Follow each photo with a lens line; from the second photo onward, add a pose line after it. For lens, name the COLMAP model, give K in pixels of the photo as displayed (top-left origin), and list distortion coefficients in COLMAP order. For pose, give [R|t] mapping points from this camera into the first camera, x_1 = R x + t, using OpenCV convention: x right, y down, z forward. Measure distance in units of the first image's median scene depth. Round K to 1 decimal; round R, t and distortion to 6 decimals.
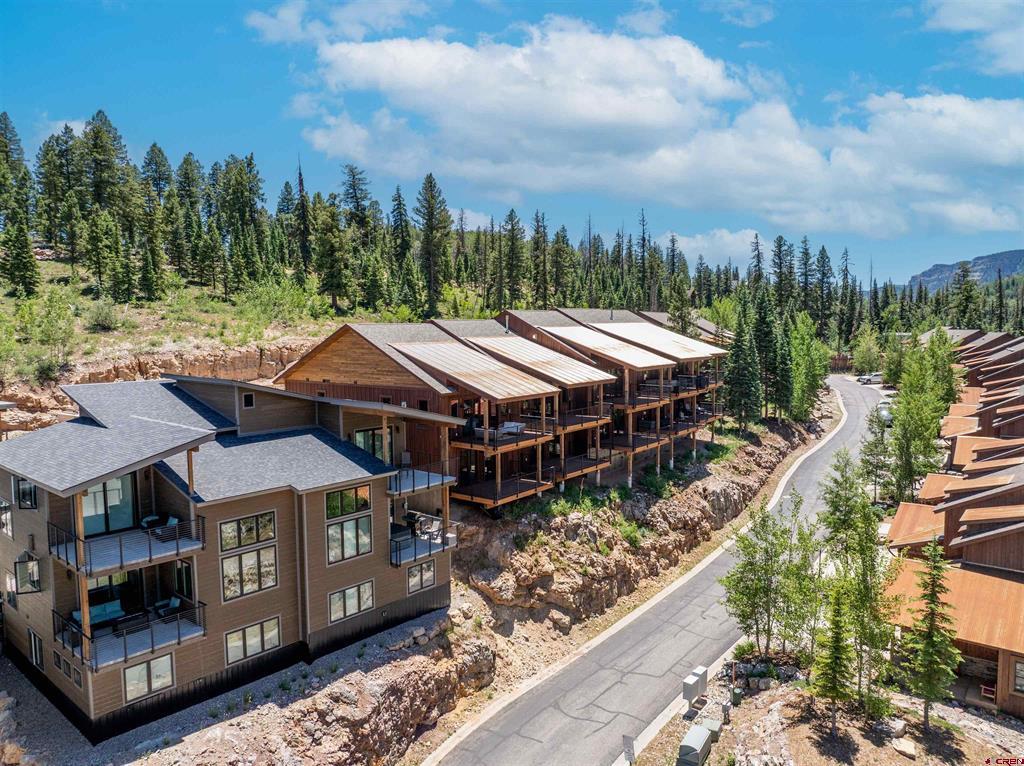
lens RADIAL K [[721.4, 0, 512.4], [0, 721.4, 382.6], [0, 0, 1]] dist [-0.070223, 0.041312]
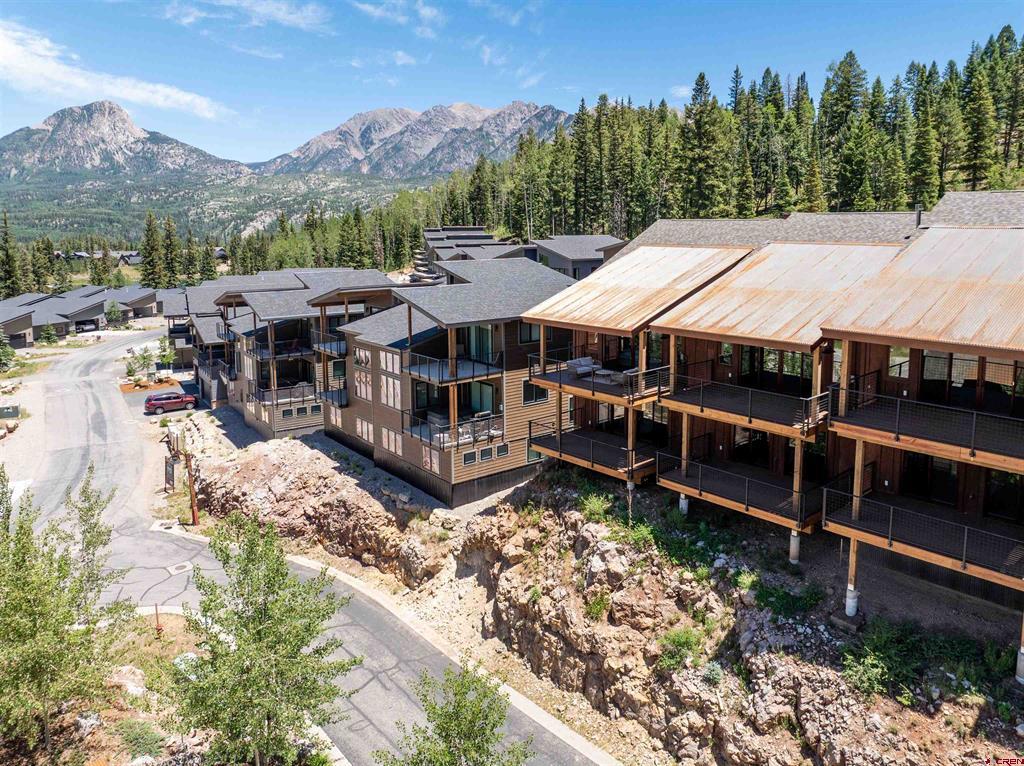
lens RADIAL K [[721.4, 0, 511.1], [0, 721.4, 381.6], [0, 0, 1]] dist [-0.070223, 0.041312]
pose [[-0.212544, 0.195232, -0.957450, 0.890653], [-0.080861, 0.972963, 0.216345, -0.084781], [0.973800, 0.123403, -0.191010, 1.383385]]
